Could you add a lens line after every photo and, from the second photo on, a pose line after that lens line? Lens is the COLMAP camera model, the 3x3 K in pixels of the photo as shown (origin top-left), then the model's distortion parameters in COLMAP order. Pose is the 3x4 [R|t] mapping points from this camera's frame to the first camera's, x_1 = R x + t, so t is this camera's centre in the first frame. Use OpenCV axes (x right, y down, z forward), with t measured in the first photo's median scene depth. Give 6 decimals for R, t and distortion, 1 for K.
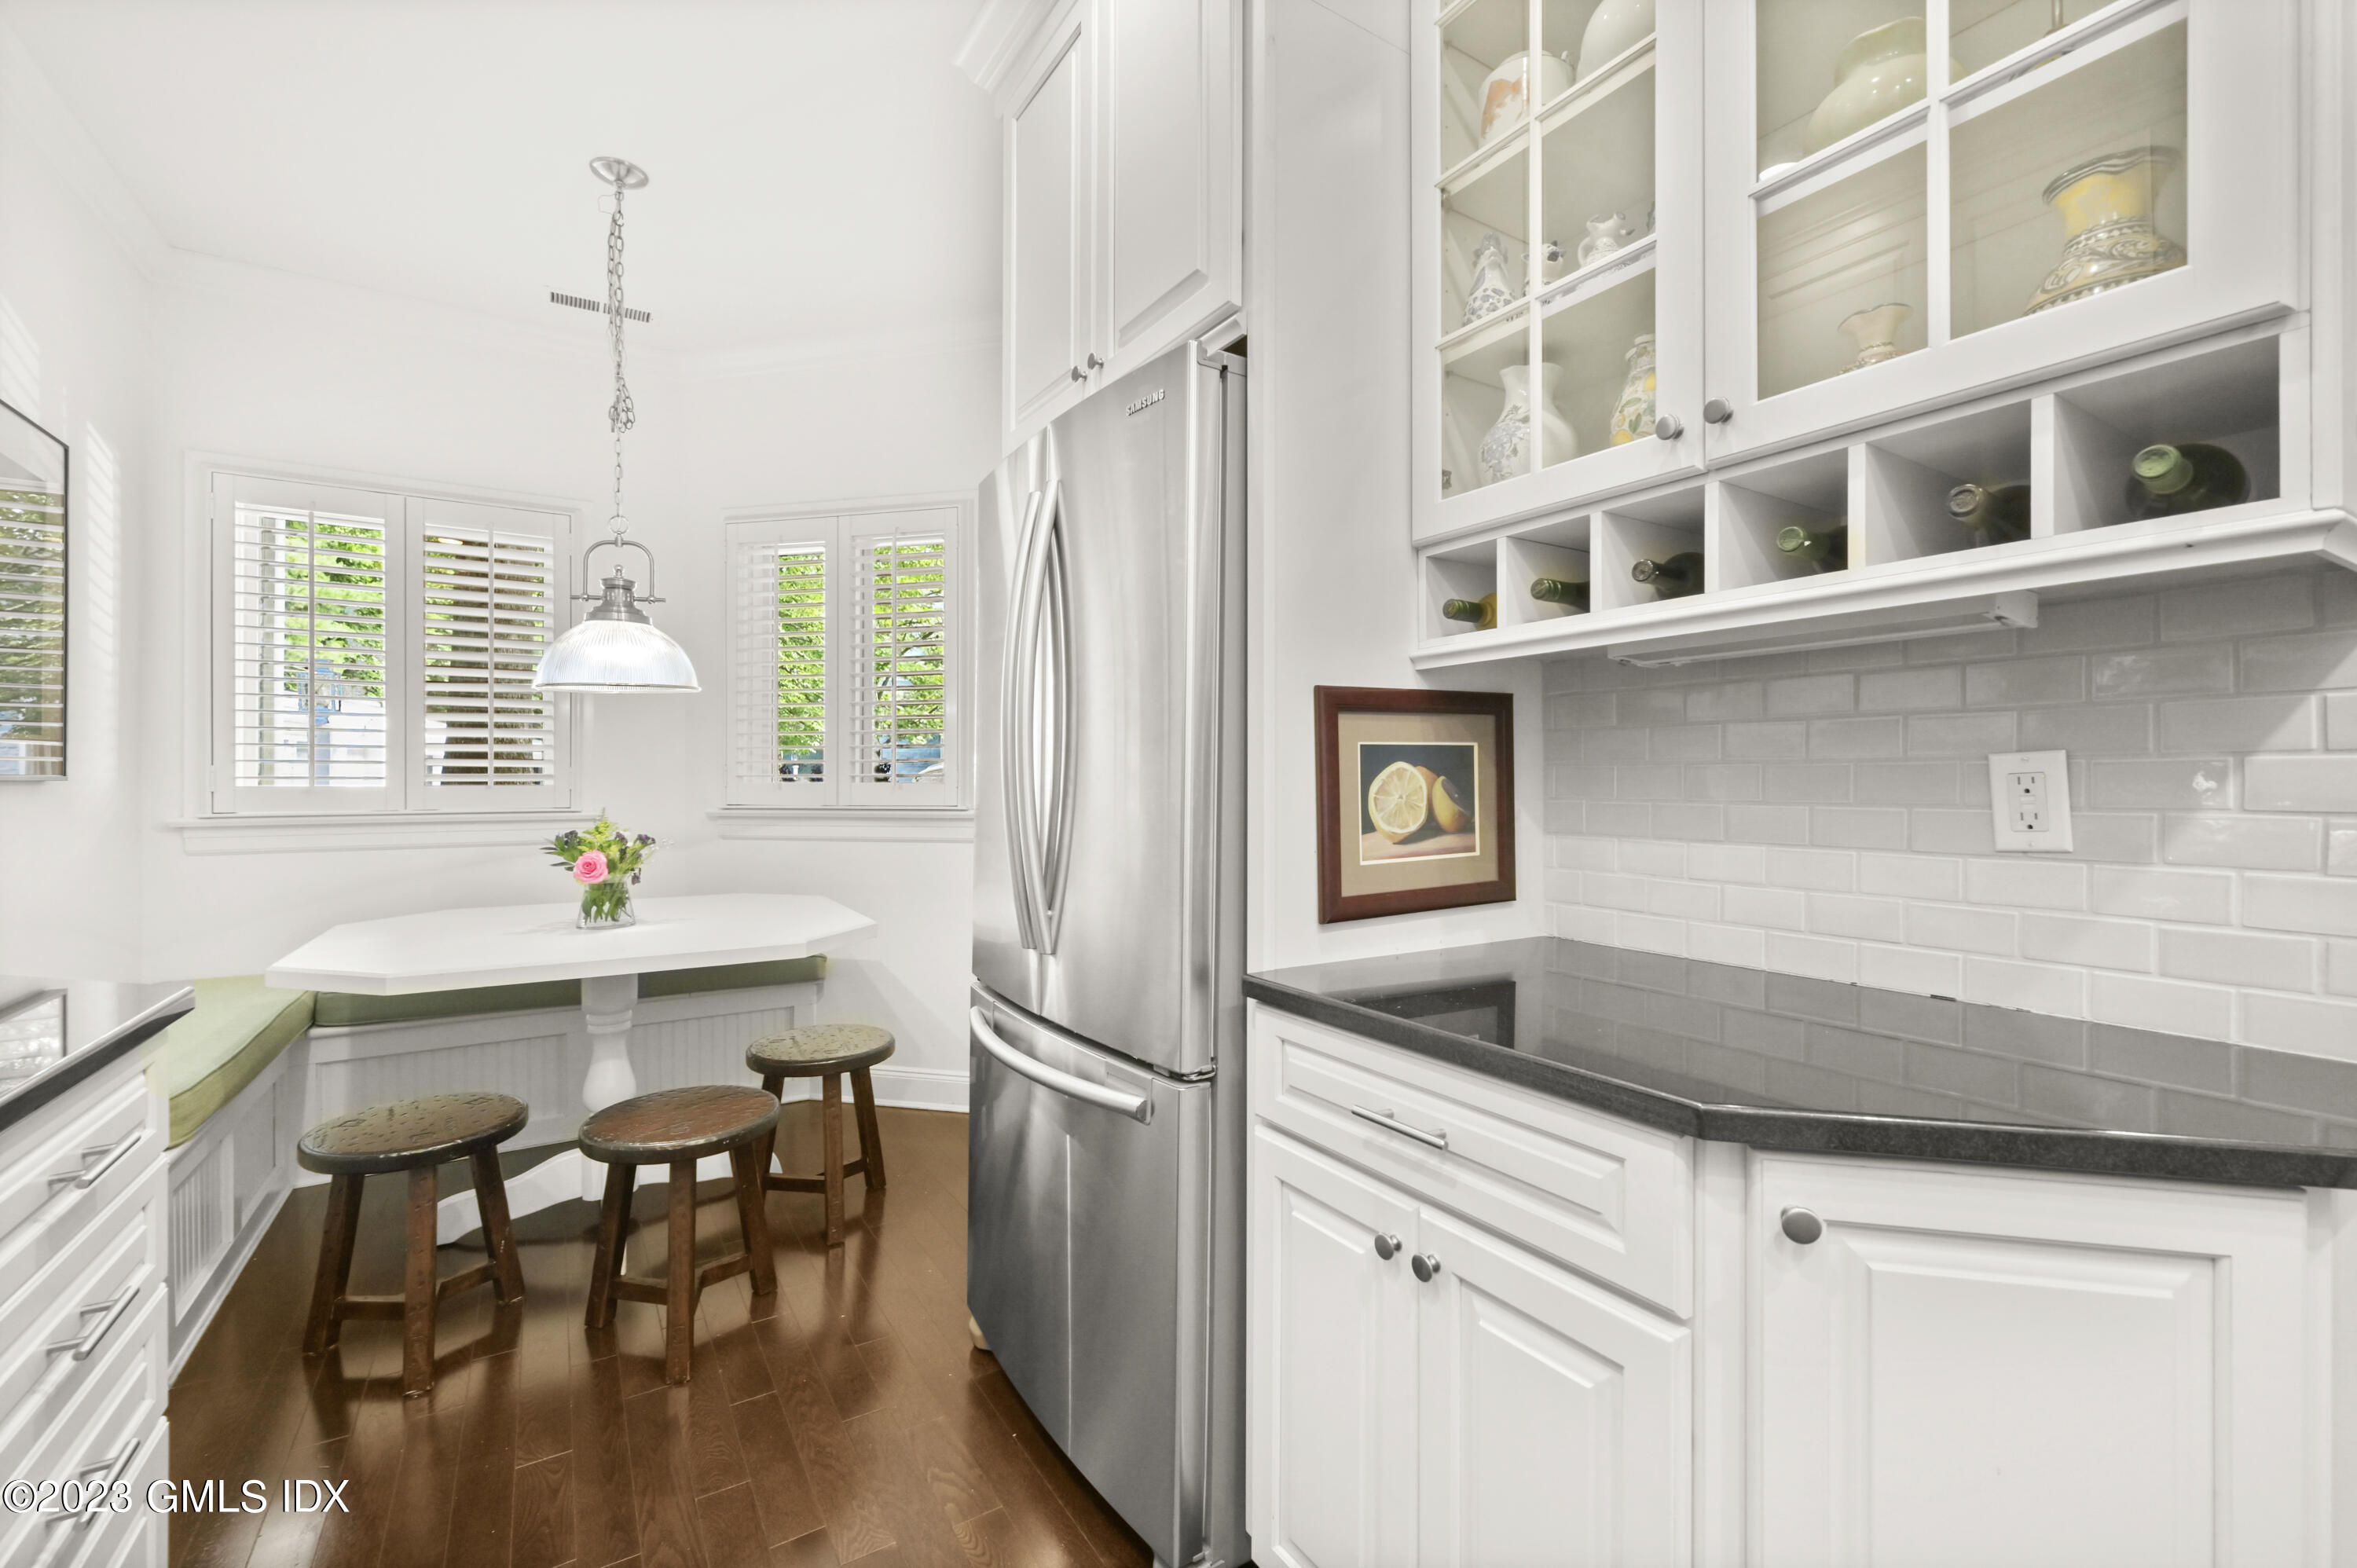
lens RADIAL K [[1024.8, 0, 1167.3], [0, 1024.8, 779.2], [0, 0, 1]] dist [0.013134, -0.000094]
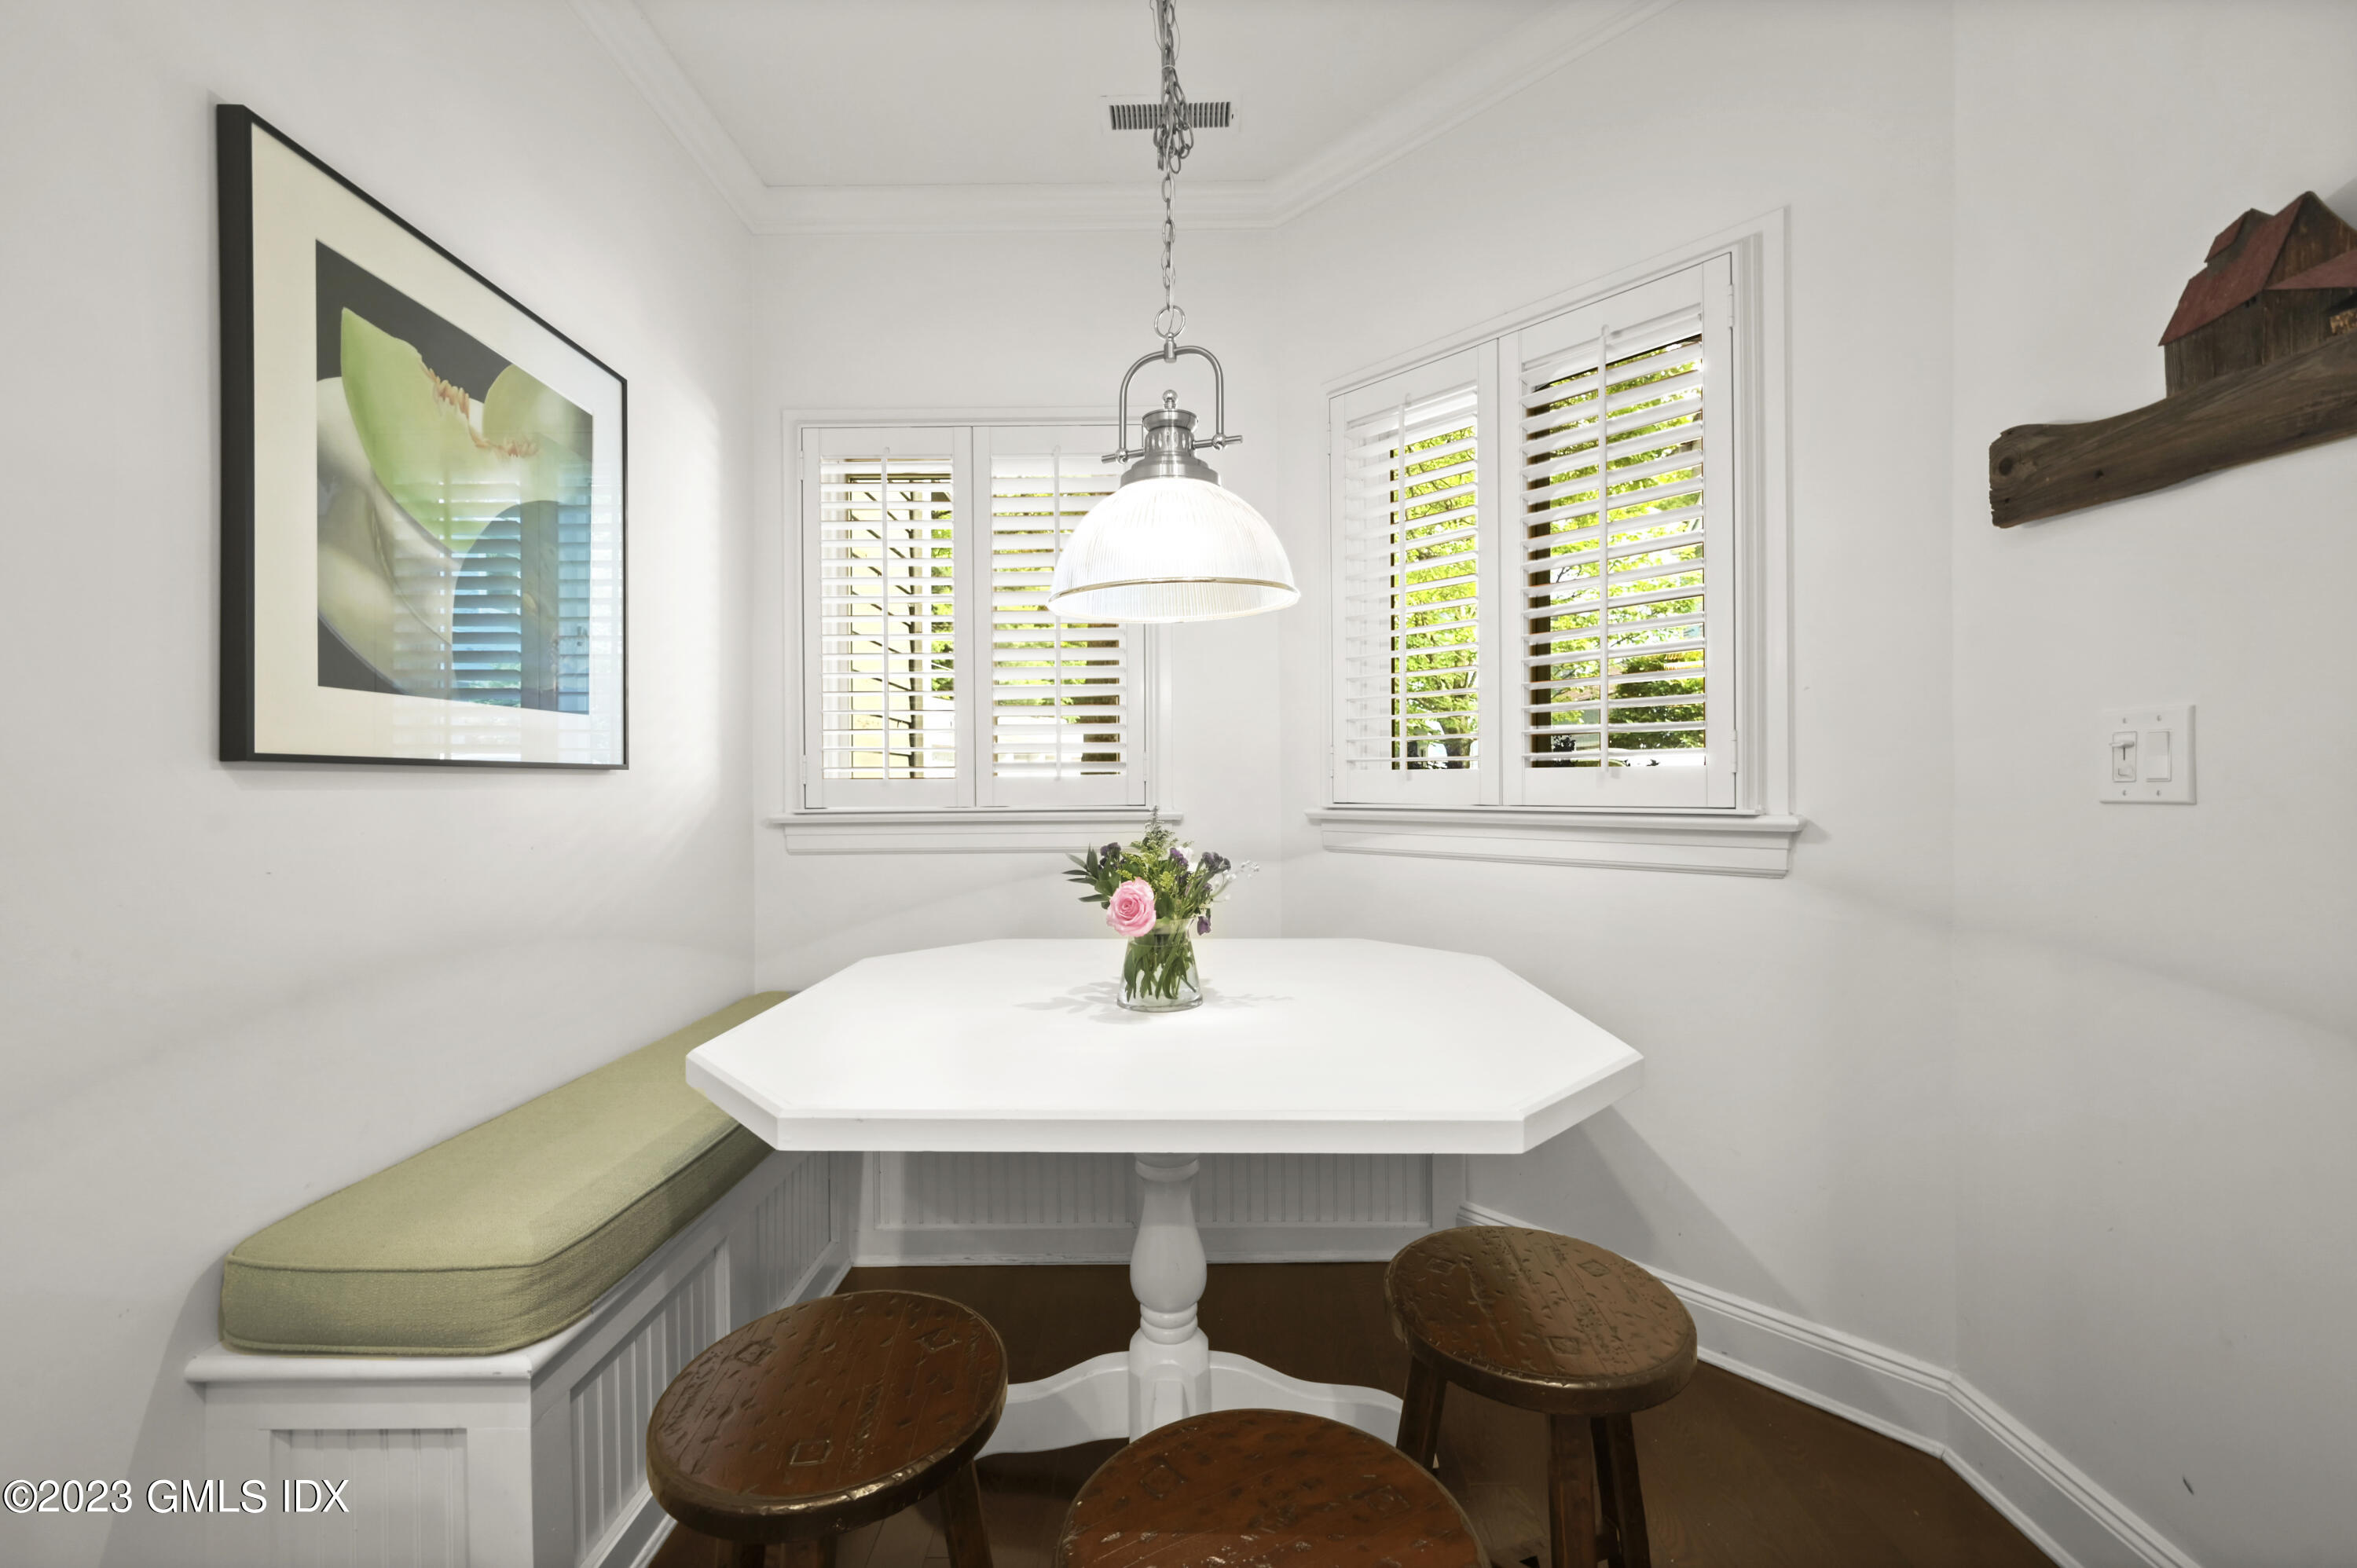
lens RADIAL K [[913.9, 0, 1175.7], [0, 913.9, 783.6], [0, 0, 1]] dist [0.000888, -0.000009]
pose [[0.849501, -0.005257, -0.527561, -0.256982], [0.007996, 0.999964, 0.002911, 0.013195], [0.527526, -0.006691, 0.849512, 0.556706]]
